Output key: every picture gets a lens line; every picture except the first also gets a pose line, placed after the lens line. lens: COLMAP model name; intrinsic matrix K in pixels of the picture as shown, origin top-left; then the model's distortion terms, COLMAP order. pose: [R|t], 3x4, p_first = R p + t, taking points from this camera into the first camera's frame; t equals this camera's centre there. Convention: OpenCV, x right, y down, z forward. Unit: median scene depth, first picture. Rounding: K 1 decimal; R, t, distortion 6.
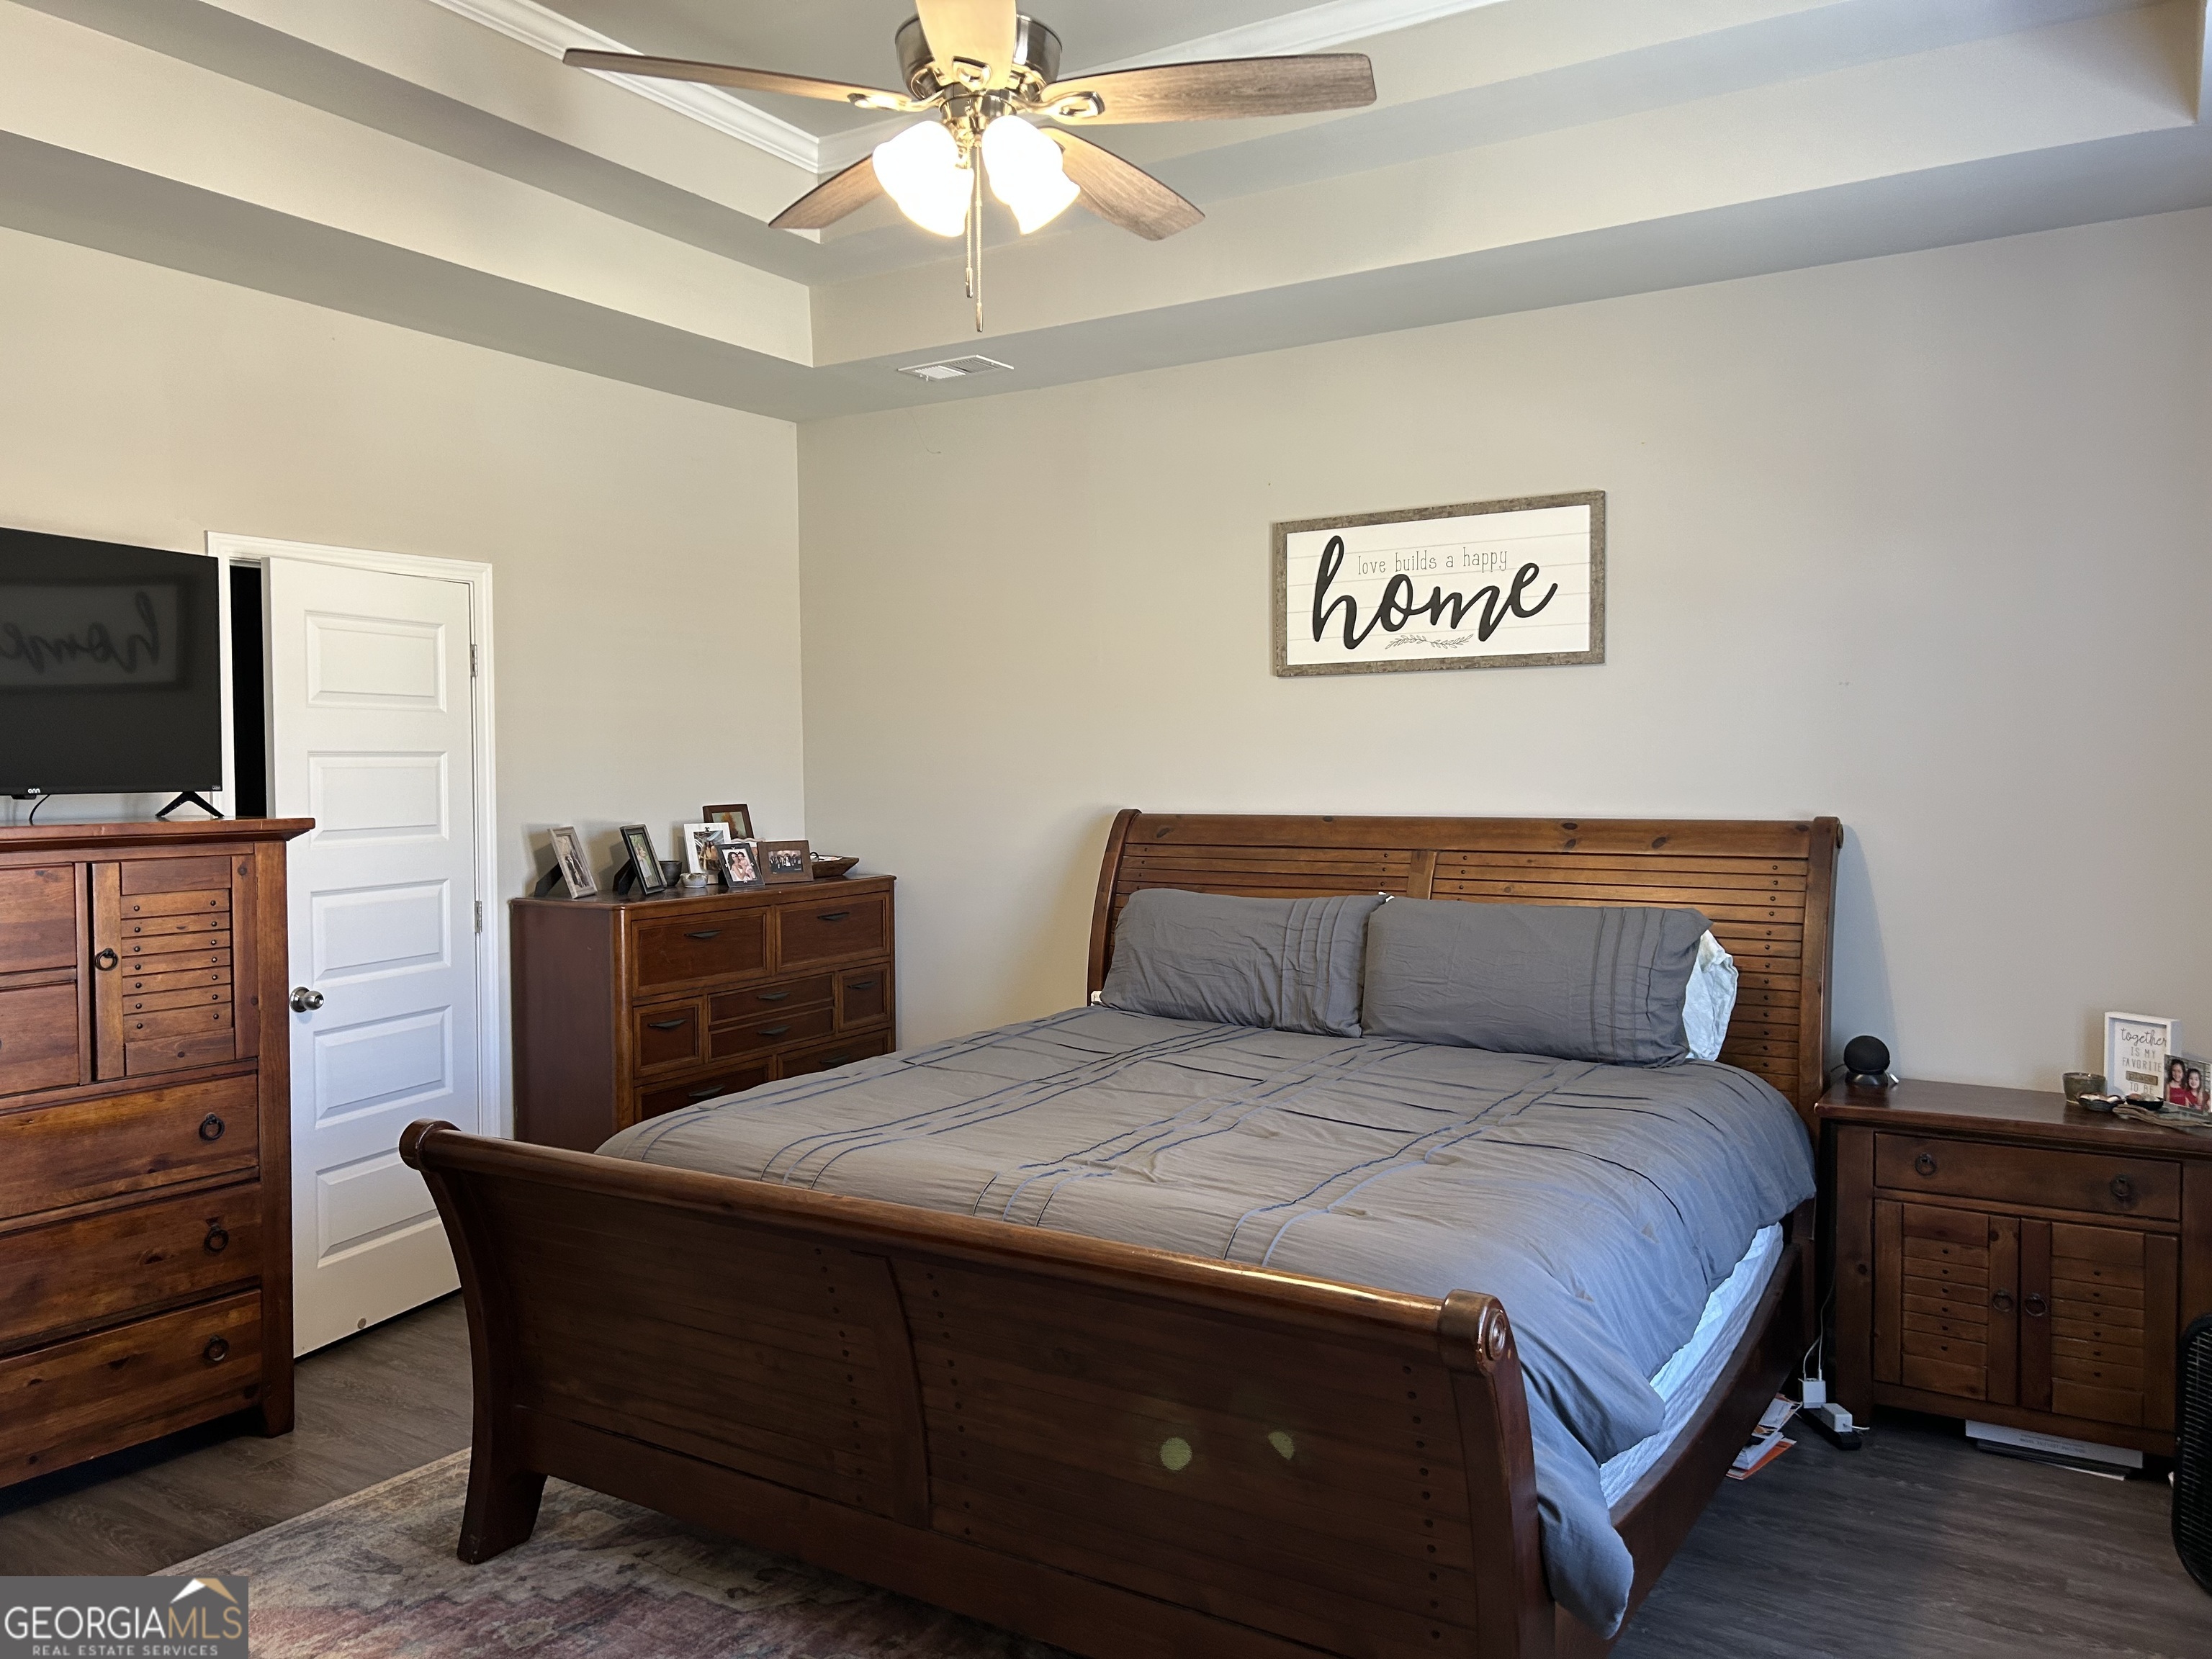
lens RADIAL K [[1659.3, 0, 1116.4], [0, 1659.3, 825.6], [0, 0, 1]] dist [0.027284, -0.019546]
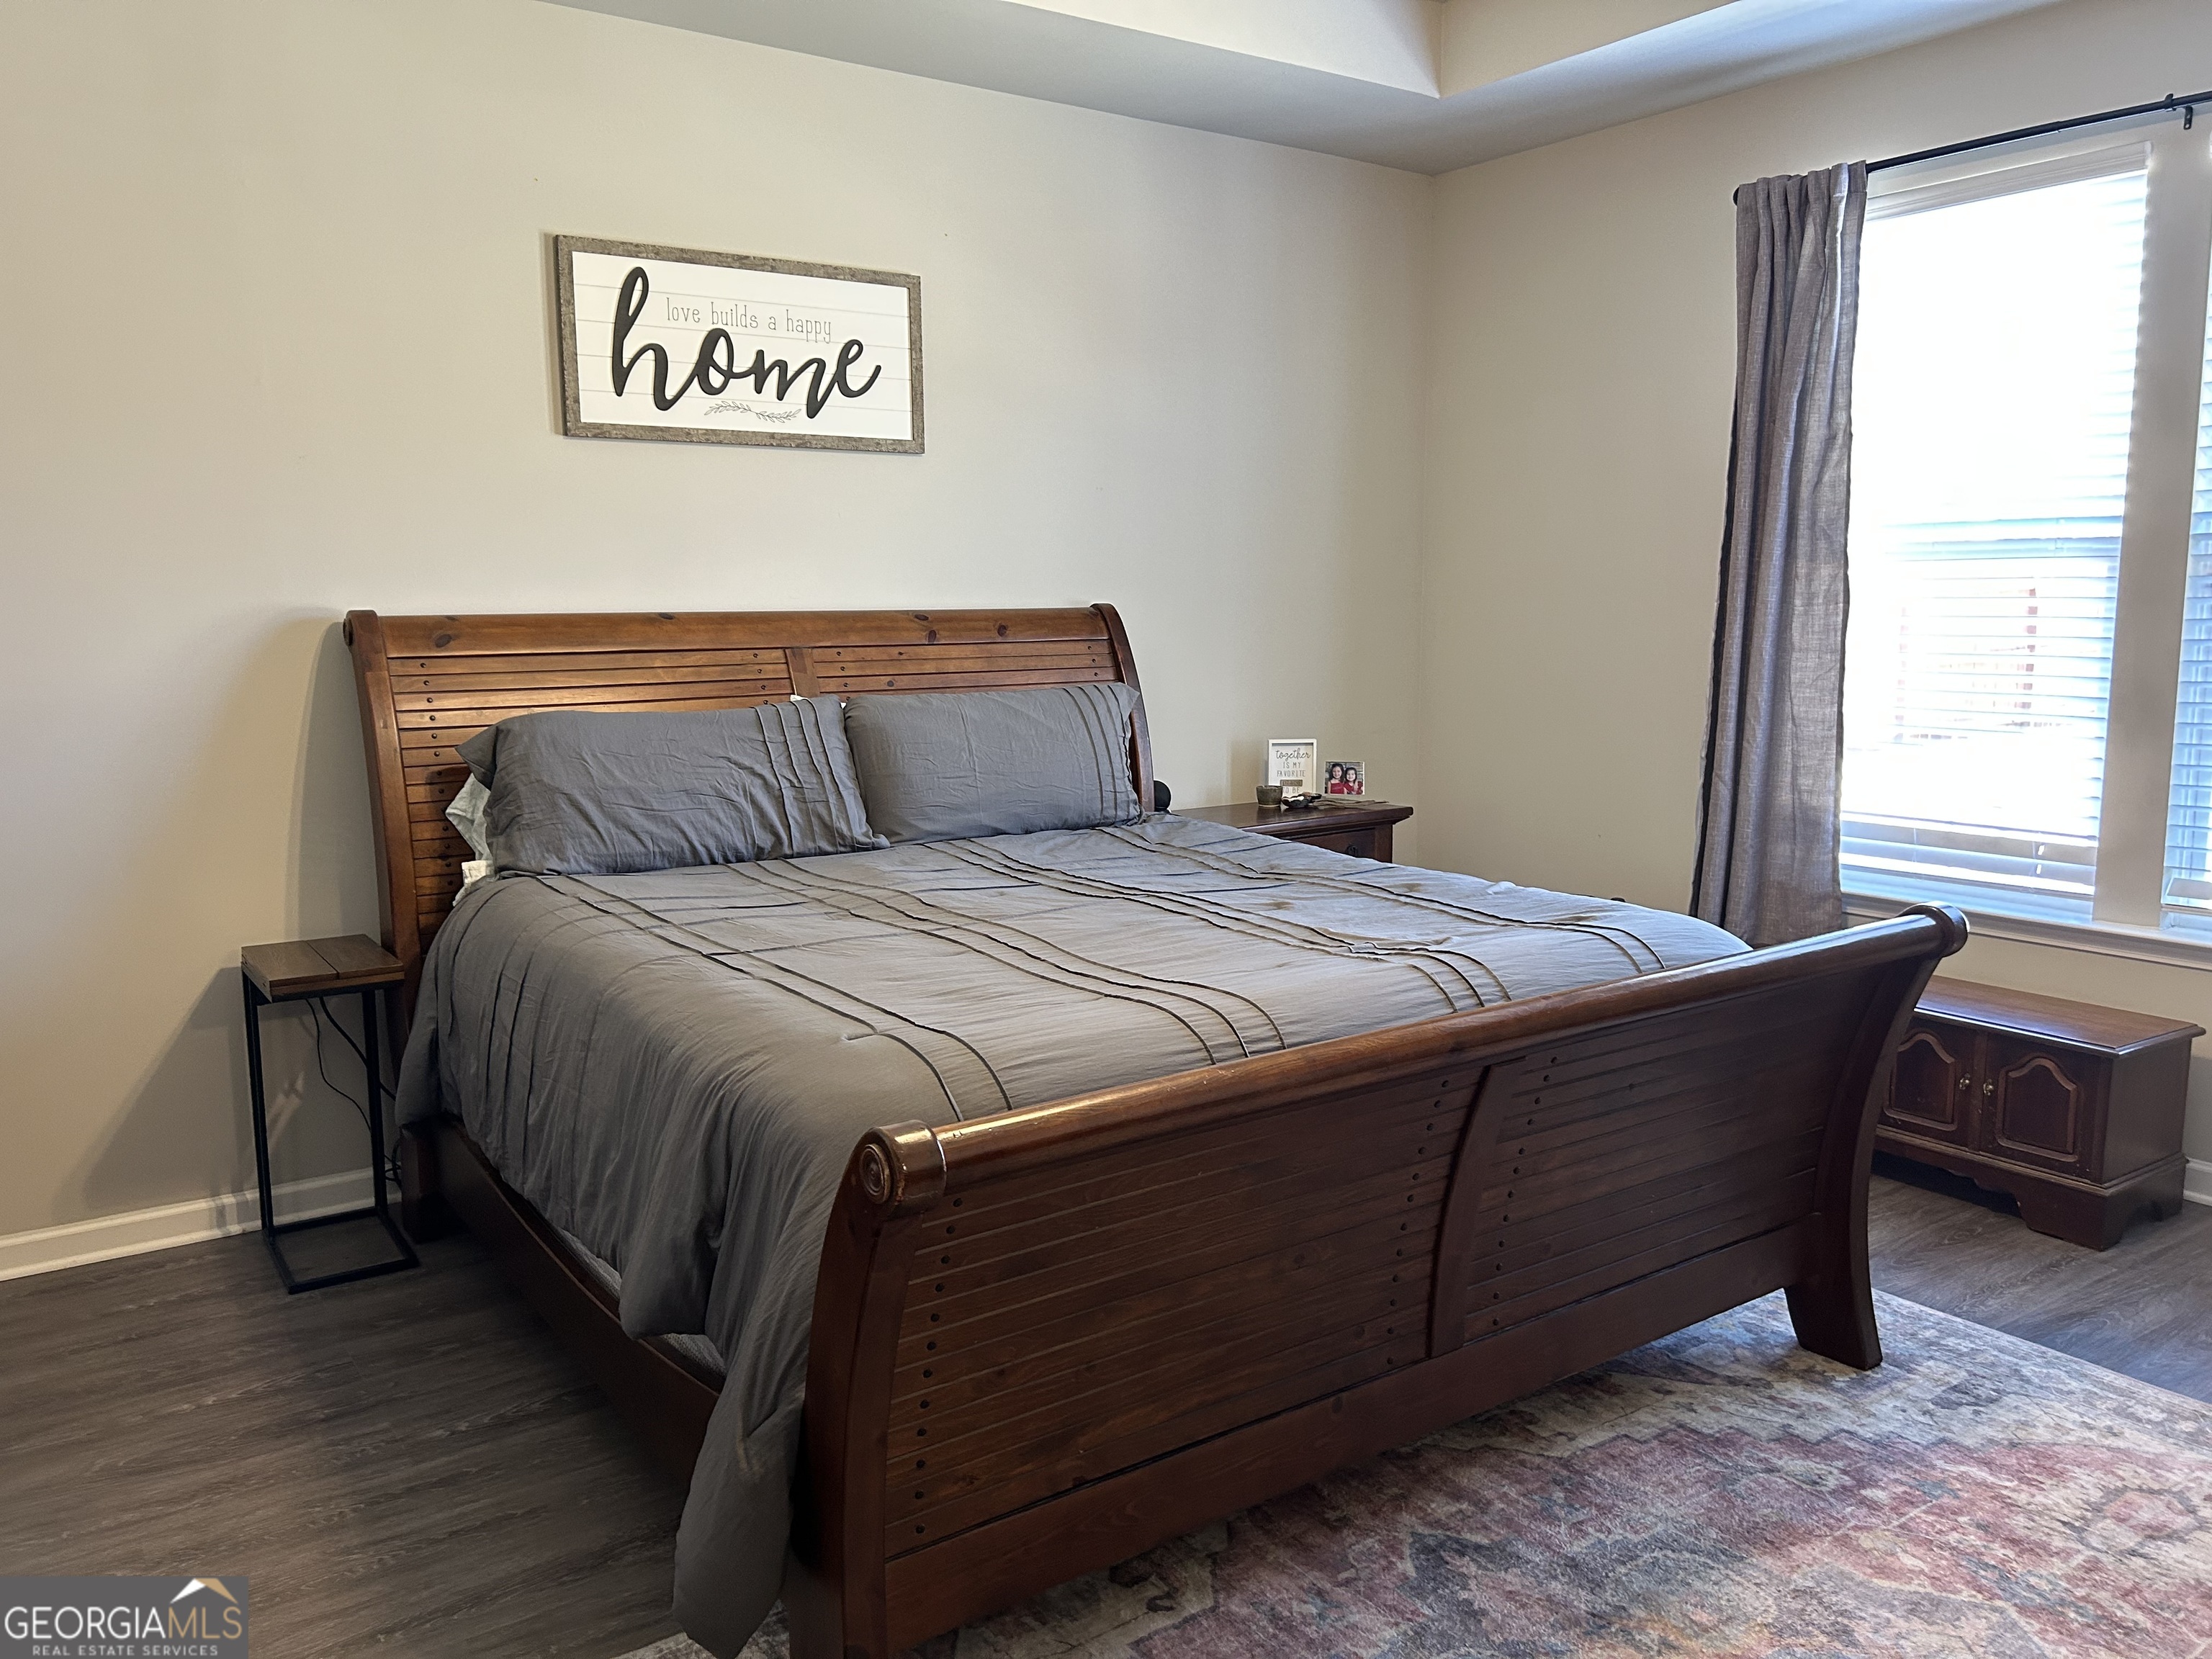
lens RADIAL K [[1659.3, 0, 1117.1], [0, 1659.3, 840.6], [0, 0, 1]] dist [0.027284, -0.019546]
pose [[0.361230, -0.135772, 0.922539, -0.602043], [0.038594, 0.990672, 0.130687, 0.007398], [-0.931678, -0.011604, 0.363100, 0.501163]]
